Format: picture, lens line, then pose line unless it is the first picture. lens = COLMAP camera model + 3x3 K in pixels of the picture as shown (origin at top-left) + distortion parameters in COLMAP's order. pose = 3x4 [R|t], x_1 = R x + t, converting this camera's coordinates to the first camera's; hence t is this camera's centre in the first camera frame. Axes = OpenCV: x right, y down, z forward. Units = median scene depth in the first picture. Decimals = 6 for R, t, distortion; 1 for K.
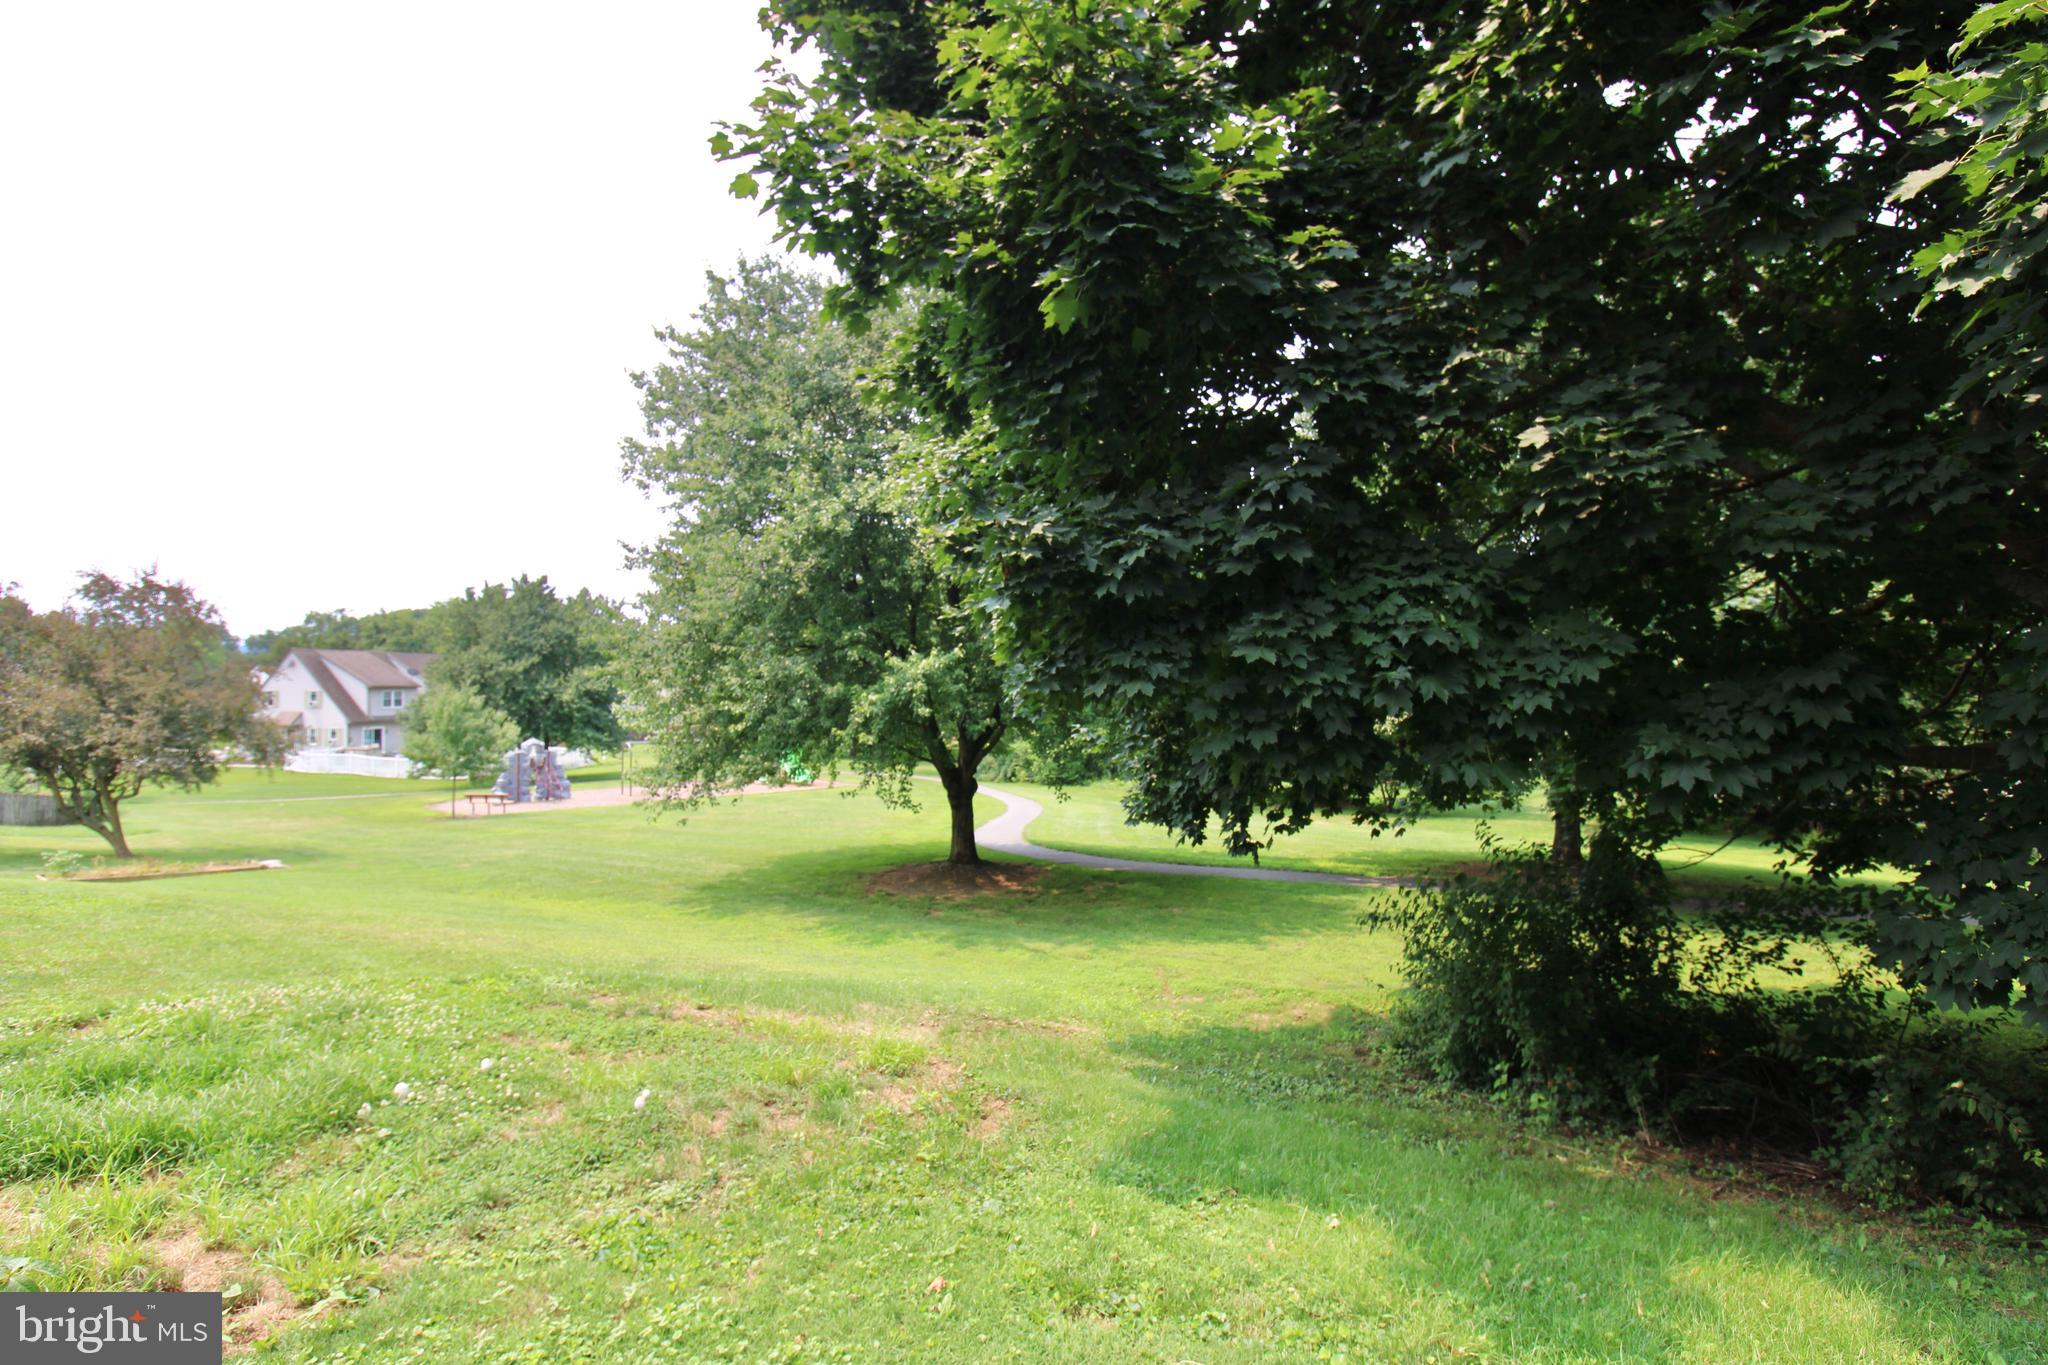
lens RADIAL K [[1008.1, 0, 1028.8], [0, 1008.1, 663.5], [0, 0, 1]] dist [-0.021255, -0.001408]
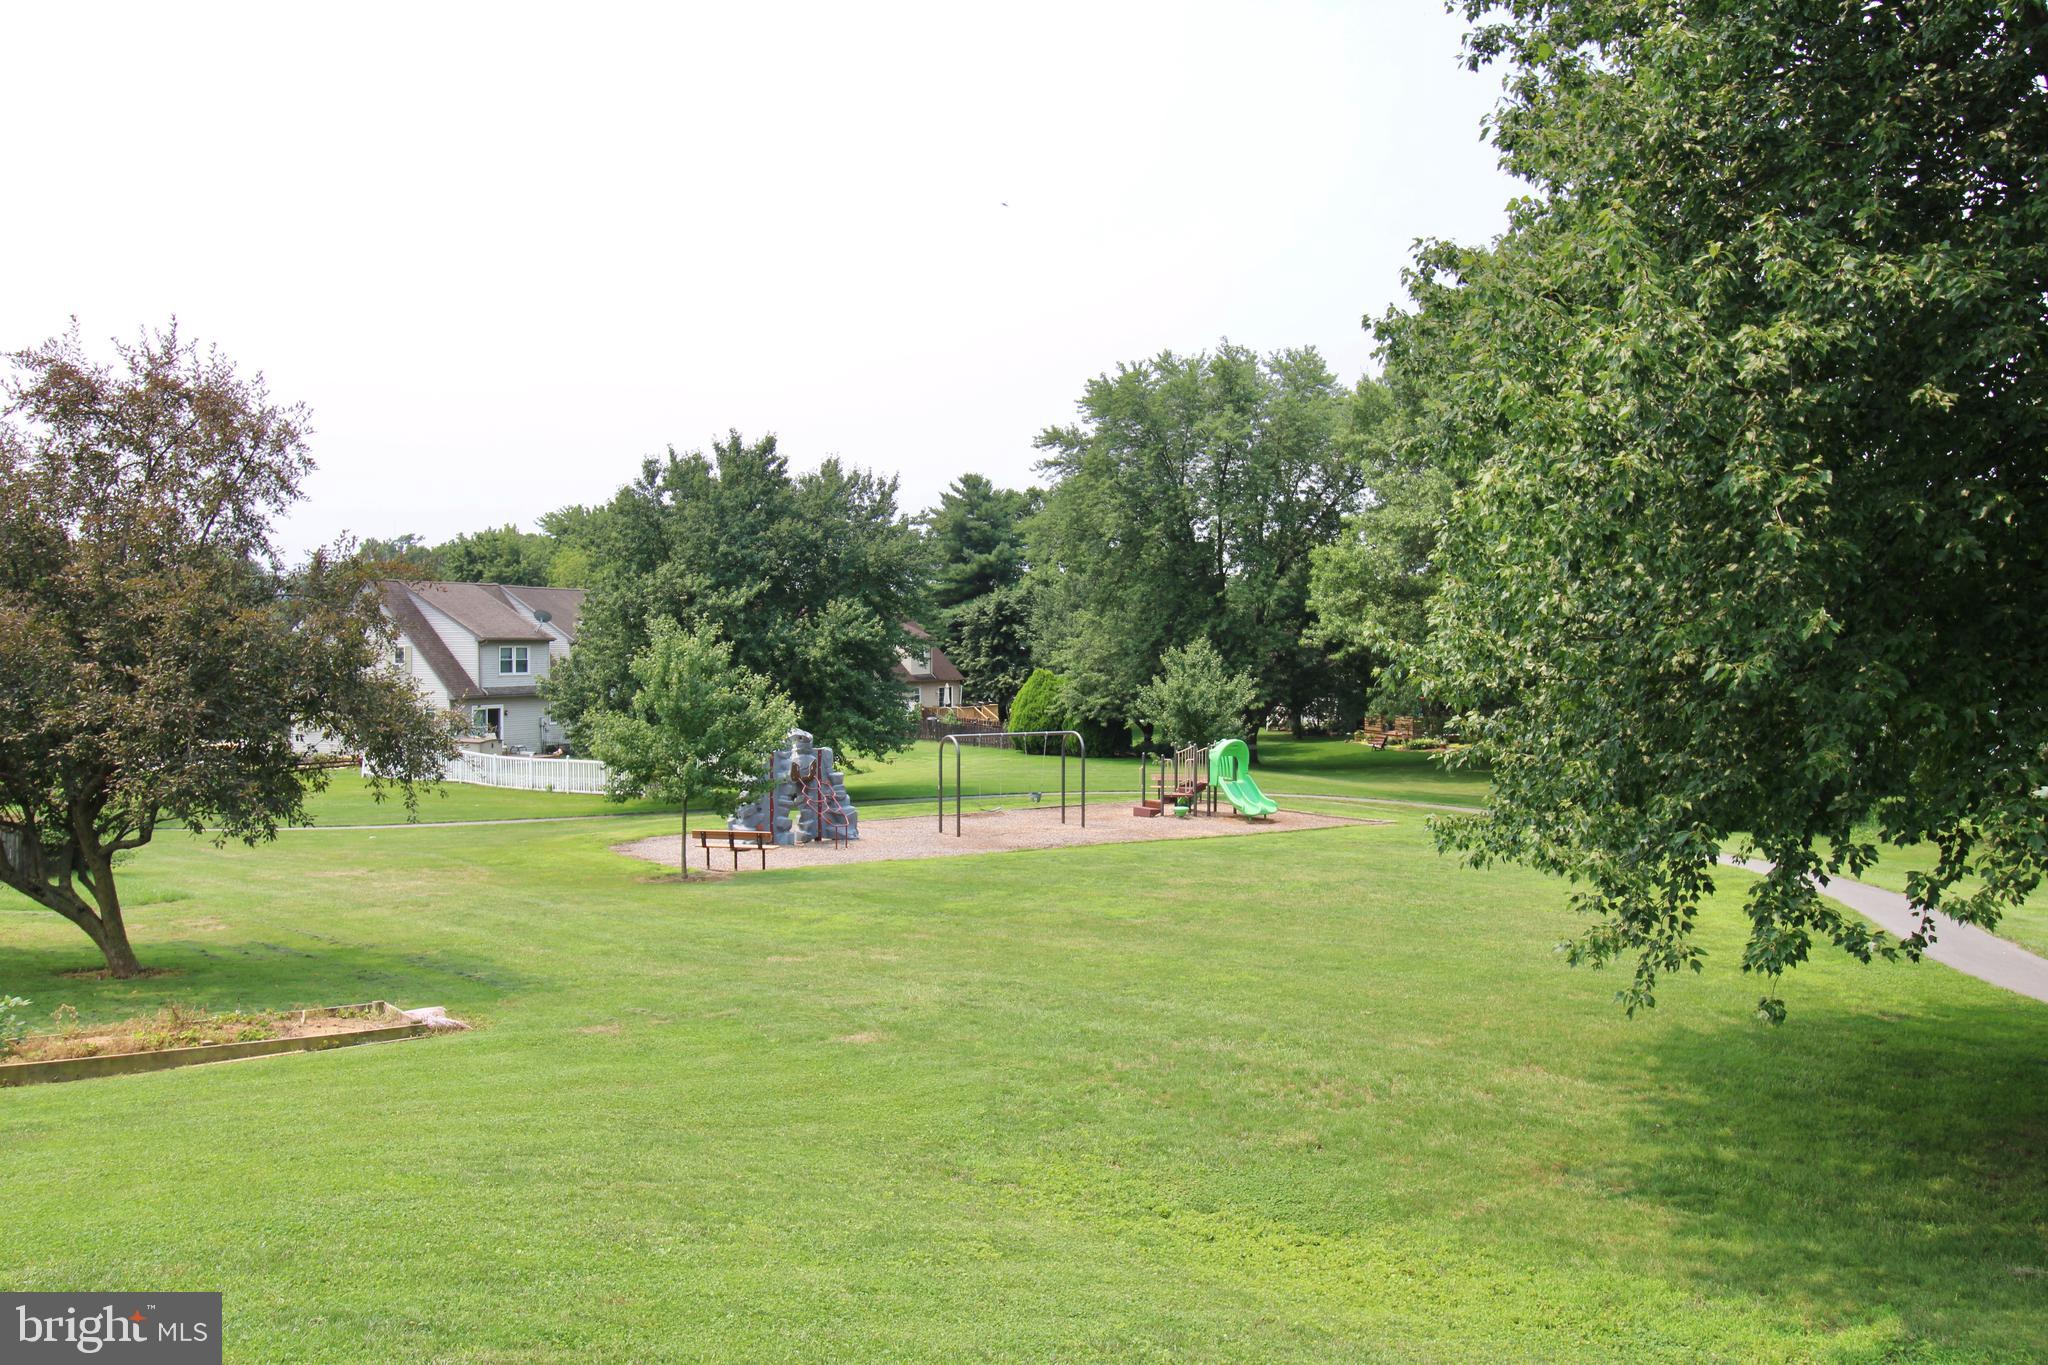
lens RADIAL K [[1749.9, 0, 1022.4], [0, 1749.9, 658.7], [0, 0, 1]] dist [0.052285, 0.000556]
pose [[0.962578, -0.000226, -0.271006, -0.169241], [0.008865, 0.999491, 0.030652, 0.015665], [0.270861, -0.031908, 0.962090, 0.188819]]
